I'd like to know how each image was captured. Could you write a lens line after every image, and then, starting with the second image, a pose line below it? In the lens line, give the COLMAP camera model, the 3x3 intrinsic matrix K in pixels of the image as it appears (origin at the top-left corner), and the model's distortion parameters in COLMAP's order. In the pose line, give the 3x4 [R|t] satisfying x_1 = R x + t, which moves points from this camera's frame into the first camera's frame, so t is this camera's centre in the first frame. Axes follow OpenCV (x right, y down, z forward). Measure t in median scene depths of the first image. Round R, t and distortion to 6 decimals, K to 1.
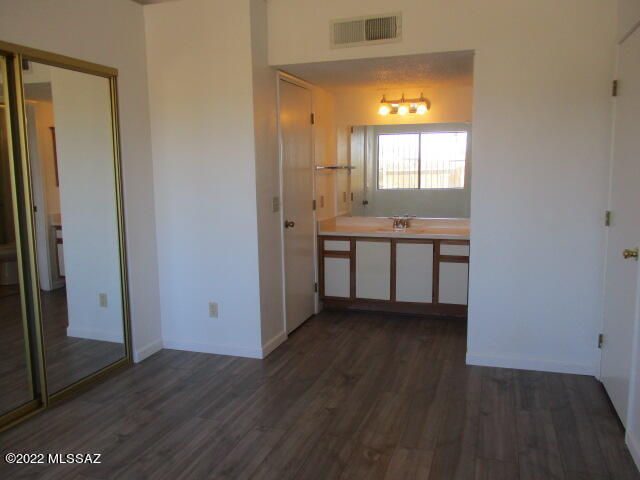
lens RADIAL K [[541.7, 0, 323.7], [0, 541.7, 242.8], [0, 0, 1]] dist [-0.010686, 0.000484]
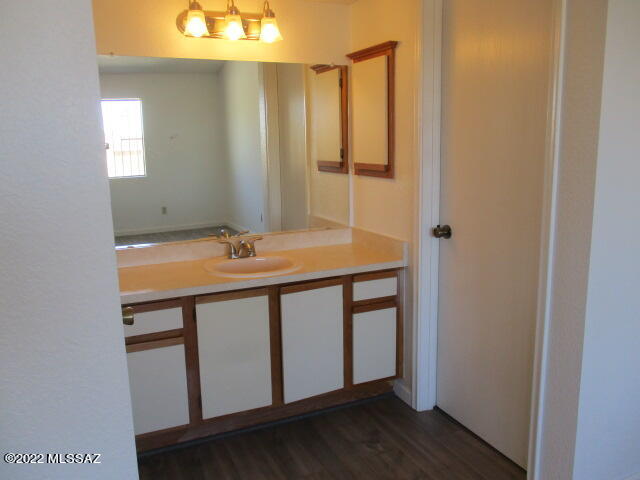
lens RADIAL K [[541.7, 0, 323.7], [0, 541.7, 242.8], [0, 0, 1]] dist [-0.010686, 0.000484]
pose [[0.737569, -0.132086, 0.662228, -0.163168], [0.102853, 0.991215, 0.083150, -0.084784], [-0.667393, 0.006783, 0.744675, 0.598109]]
